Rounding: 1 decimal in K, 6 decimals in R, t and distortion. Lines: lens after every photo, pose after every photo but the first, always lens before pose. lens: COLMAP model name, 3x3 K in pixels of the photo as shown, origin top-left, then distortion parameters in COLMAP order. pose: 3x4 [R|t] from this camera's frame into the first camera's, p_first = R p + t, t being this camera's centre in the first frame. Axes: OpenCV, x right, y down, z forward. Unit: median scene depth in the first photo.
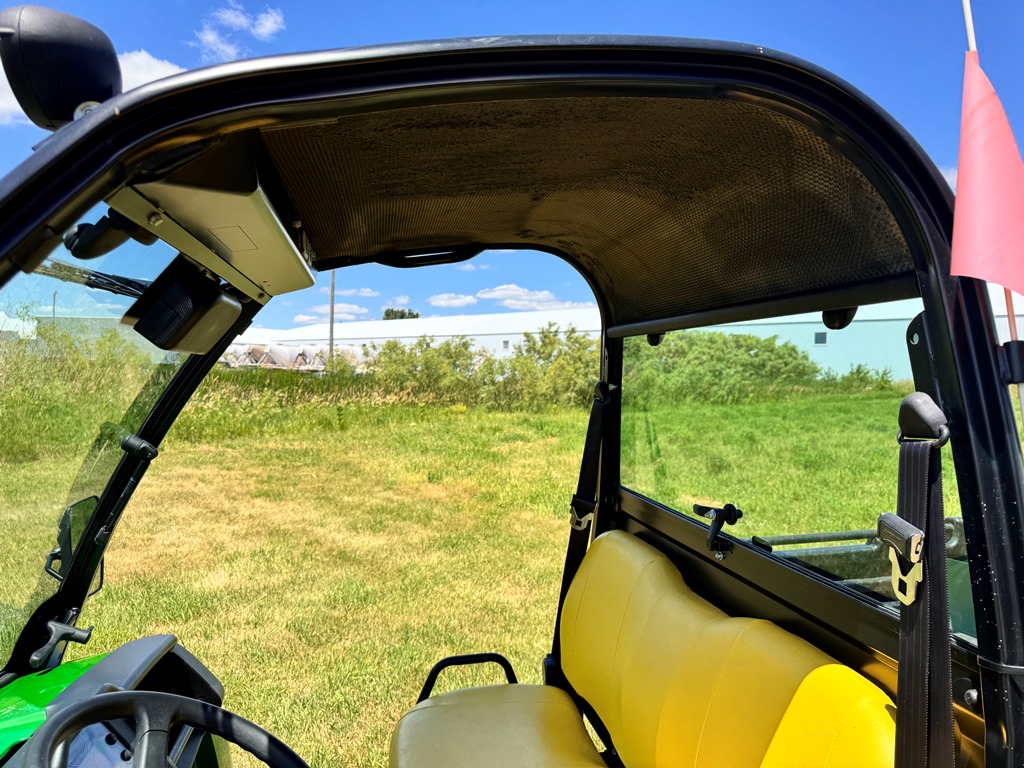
lens RADIAL K [[719.5, 0, 513.5], [0, 719.5, 375.0], [0, 0, 1]] dist [0.163999, -0.421423]
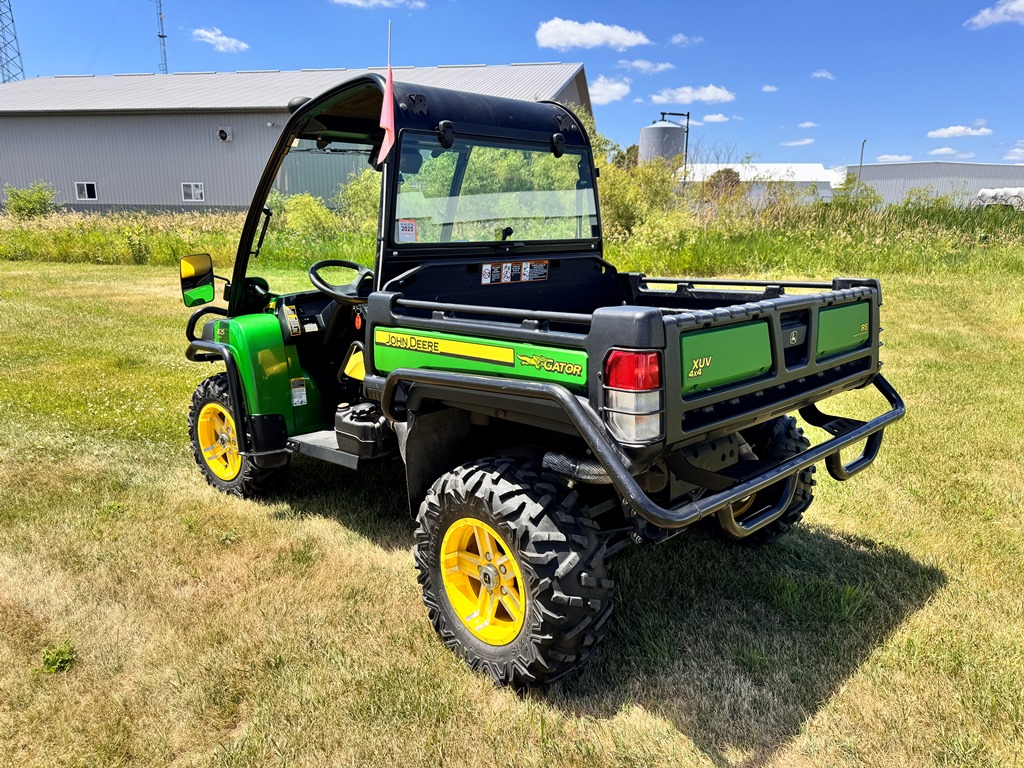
lens RADIAL K [[739.7, 0, 515.9], [0, 739.7, 378.2], [0, 0, 1]] dist [-0.002564, -0.001891]
pose [[0.534455, 0.172296, -0.827449, 0.259748], [0.000784, 0.978900, 0.204338, 0.018579], [0.845197, -0.109858, 0.523043, -0.032421]]
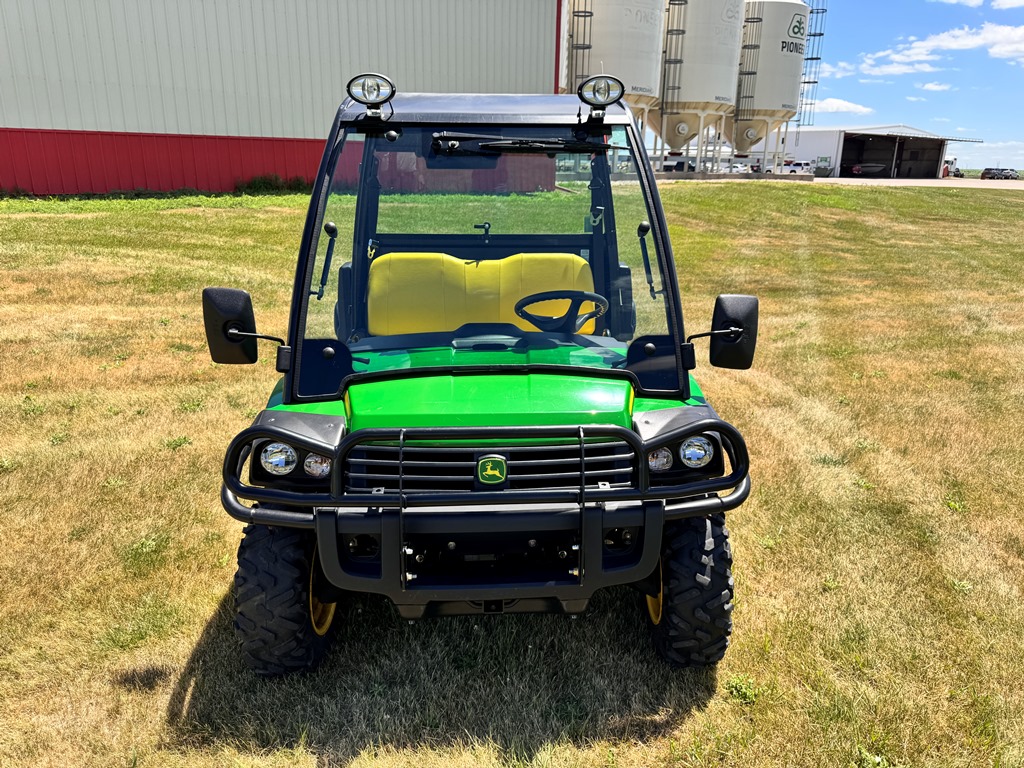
lens RADIAL K [[732.3, 0, 512.0], [0, 732.3, 384.0], [0, 0, 1]] dist [0.055278, -0.091548]
pose [[0.140503, -0.300502, 0.943375, -0.271659], [-0.001959, 0.952741, 0.303777, -0.008657], [-0.990078, -0.044530, 0.133275, 0.053751]]
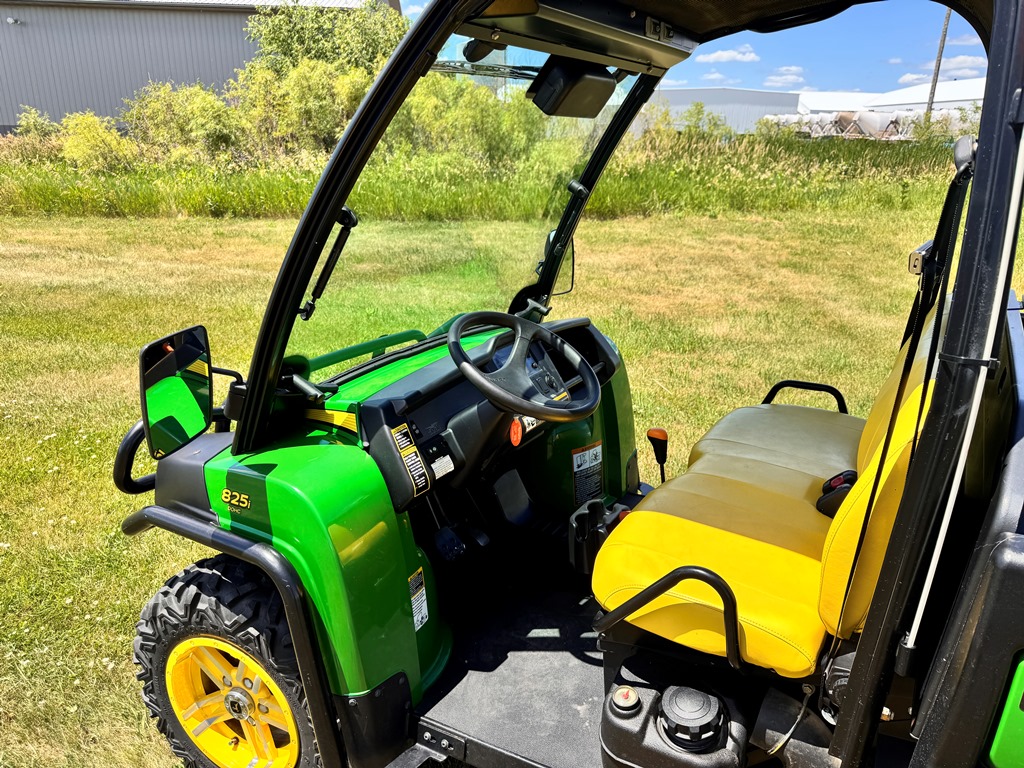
lens RADIAL K [[732.3, 0, 512.0], [0, 732.3, 384.0], [0, 0, 1]] dist [0.055278, -0.091548]
pose [[0.734076, 0.212049, -0.645111, 0.055960], [-0.004468, 0.951483, 0.307670, 0.002512], [0.679053, -0.222970, 0.699408, -0.027283]]
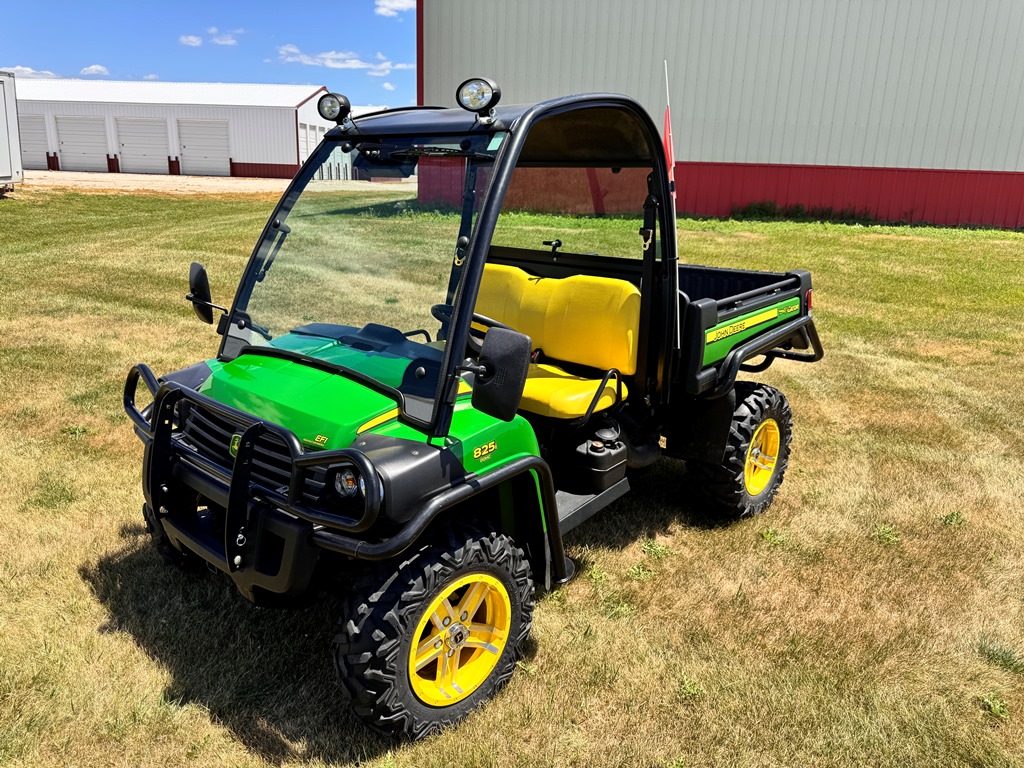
lens RADIAL K [[732.3, 0, 512.0], [0, 732.3, 384.0], [0, 0, 1]] dist [0.055278, -0.091548]
pose [[0.801014, -0.156466, 0.577836, -0.158331], [-0.008148, 0.962301, 0.271865, -0.003830], [-0.598590, -0.222476, 0.769542, -0.115819]]
